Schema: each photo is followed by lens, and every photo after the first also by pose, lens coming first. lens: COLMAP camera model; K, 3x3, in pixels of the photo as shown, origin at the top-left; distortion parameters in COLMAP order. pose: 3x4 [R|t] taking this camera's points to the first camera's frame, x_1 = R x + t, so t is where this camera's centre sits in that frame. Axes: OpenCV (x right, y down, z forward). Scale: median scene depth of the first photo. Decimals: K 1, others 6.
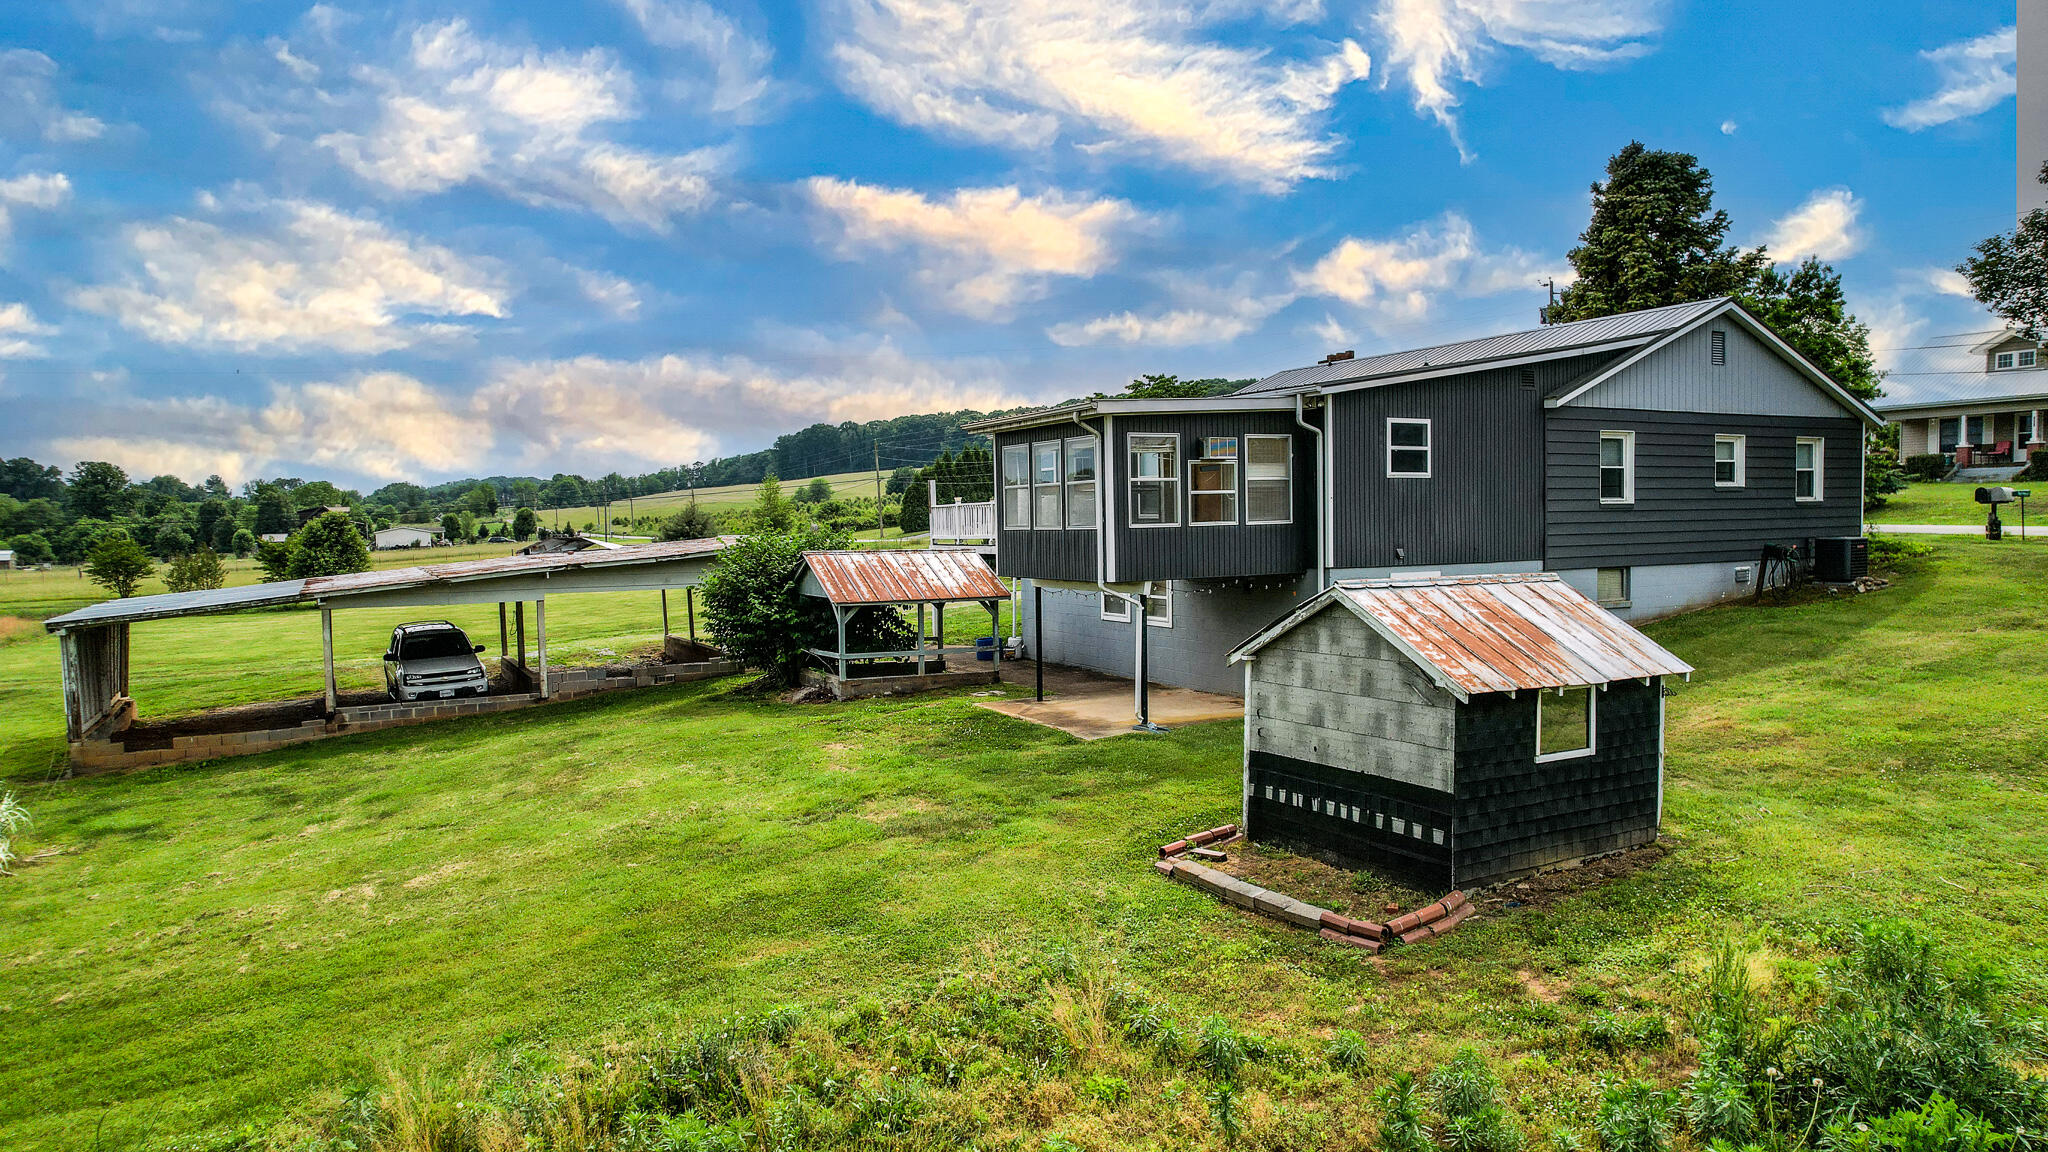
lens RADIAL K [[1331.0, 0, 1024.7], [0, 1331.0, 579.8], [0, 0, 1]] dist [-0.047813, 0.033823]
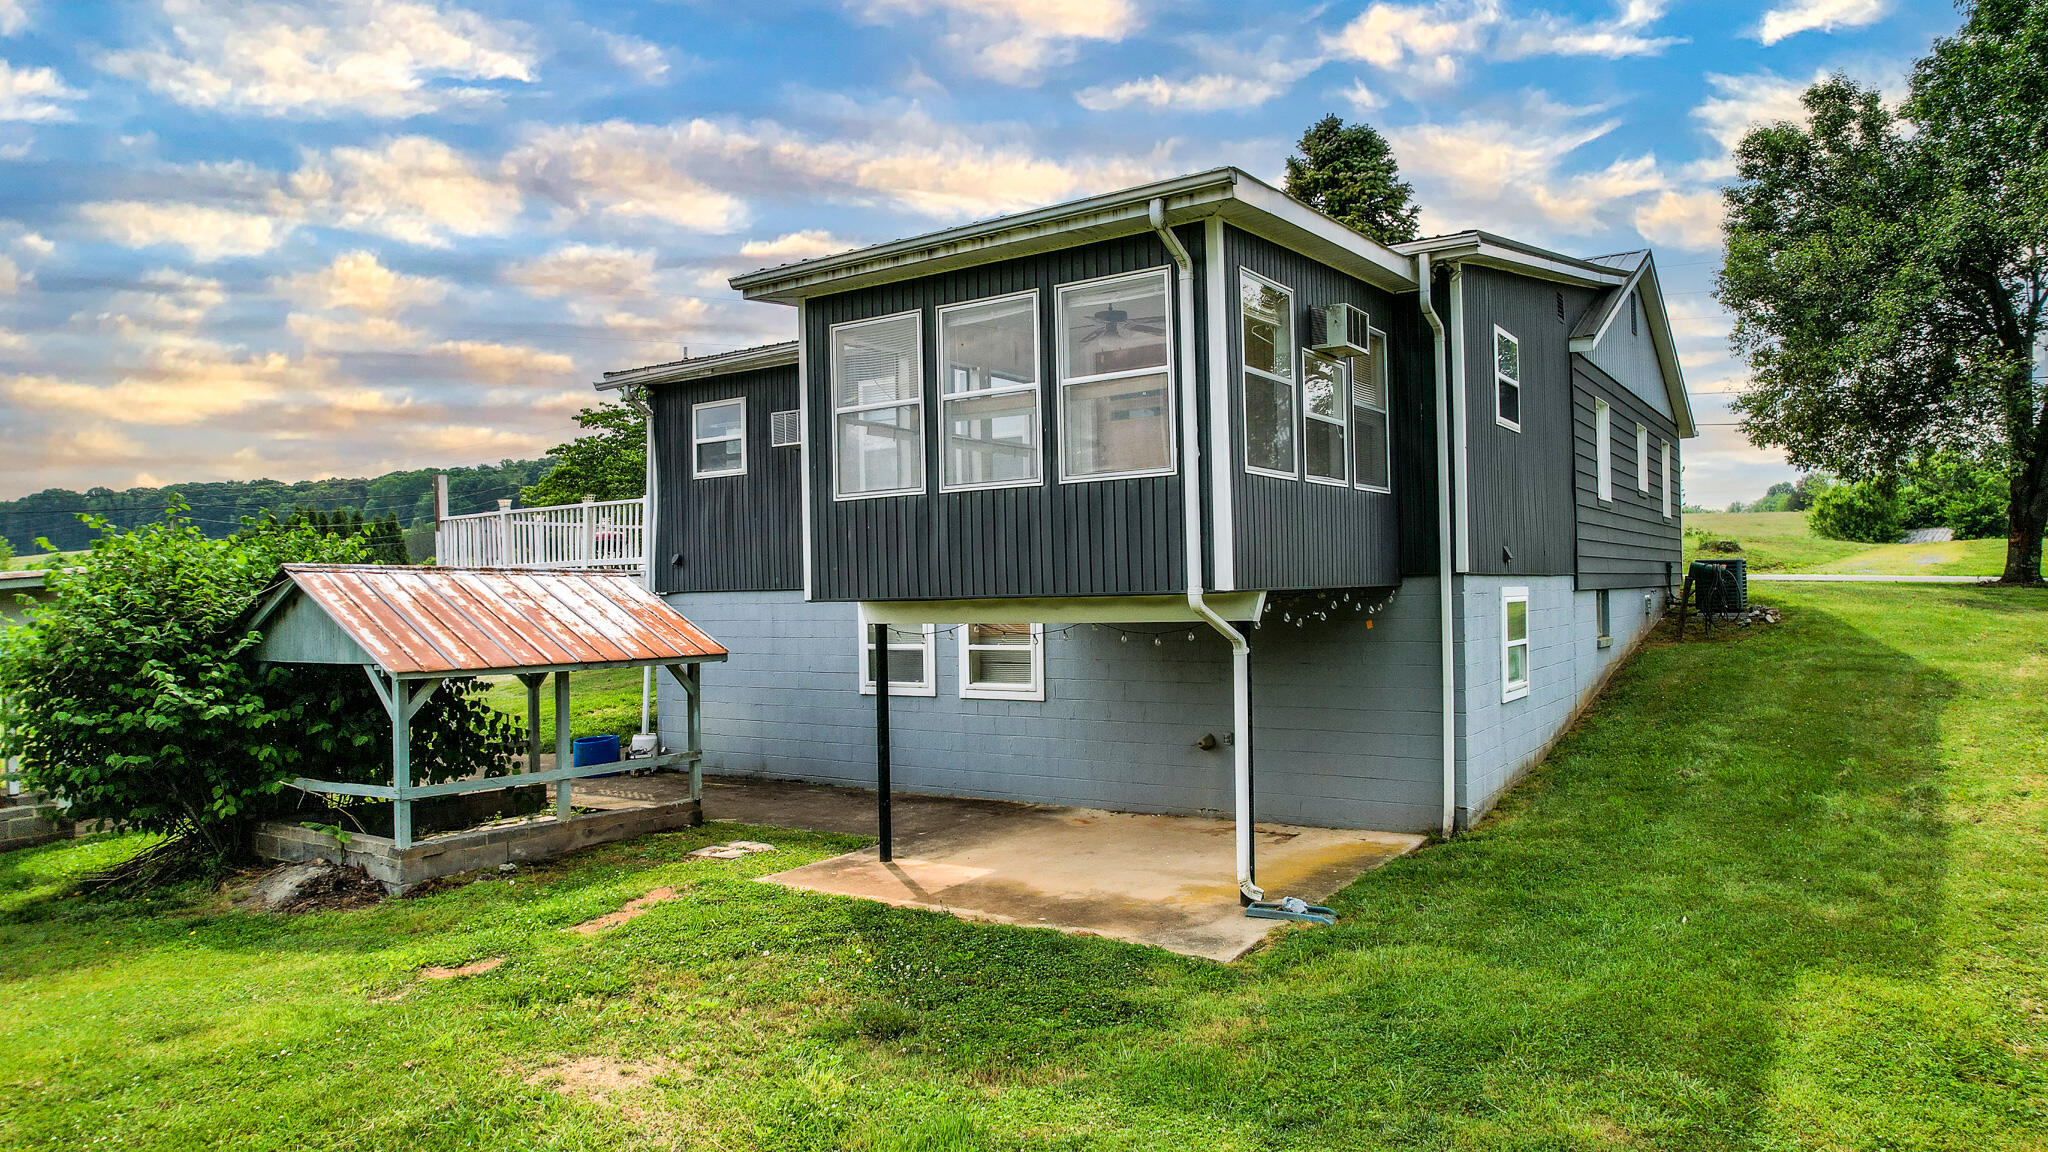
lens RADIAL K [[1331.0, 0, 1027.1], [0, 1331.0, 570.4], [0, 0, 1]] dist [-0.047813, 0.033823]
pose [[0.883037, 0.006538, 0.469258, -0.154915], [0.027391, 0.997480, -0.065441, 0.017035], [-0.468504, 0.070641, 0.880633, 0.492127]]
